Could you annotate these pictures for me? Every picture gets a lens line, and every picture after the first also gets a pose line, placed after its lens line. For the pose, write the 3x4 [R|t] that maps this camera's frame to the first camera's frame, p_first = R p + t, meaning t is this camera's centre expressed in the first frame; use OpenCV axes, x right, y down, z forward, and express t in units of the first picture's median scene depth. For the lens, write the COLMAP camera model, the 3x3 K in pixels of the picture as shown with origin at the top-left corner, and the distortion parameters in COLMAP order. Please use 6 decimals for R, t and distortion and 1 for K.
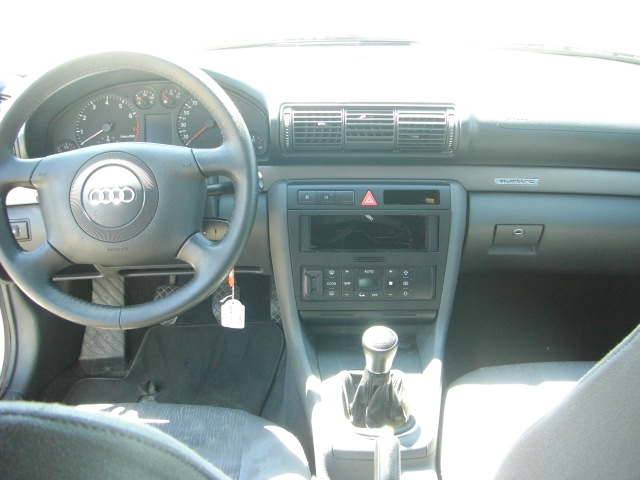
lens RADIAL K [[728.1, 0, 320.0], [0, 728.1, 240.0], [0, 0, 1]] dist [-0.203604, 0.168289]
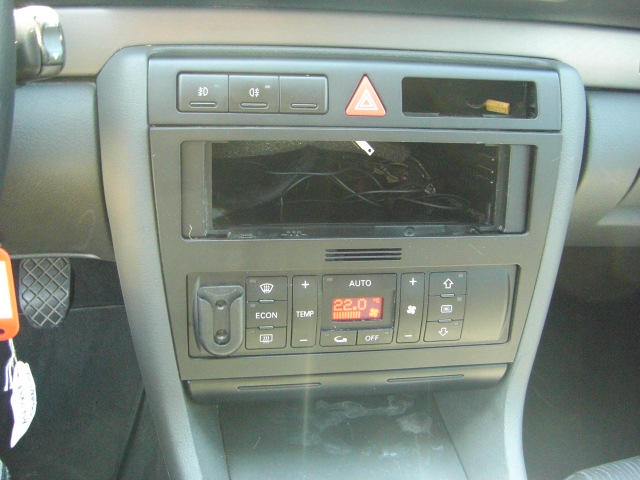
lens RADIAL K [[728.1, 0, 320.0], [0, 728.1, 240.0], [0, 0, 1]] dist [-0.203604, 0.168289]
pose [[0.985520, -0.014562, 0.168934, -0.021375], [-0.011065, 0.988659, 0.149771, -0.039613], [-0.169199, -0.149472, 0.974182, 0.618344]]
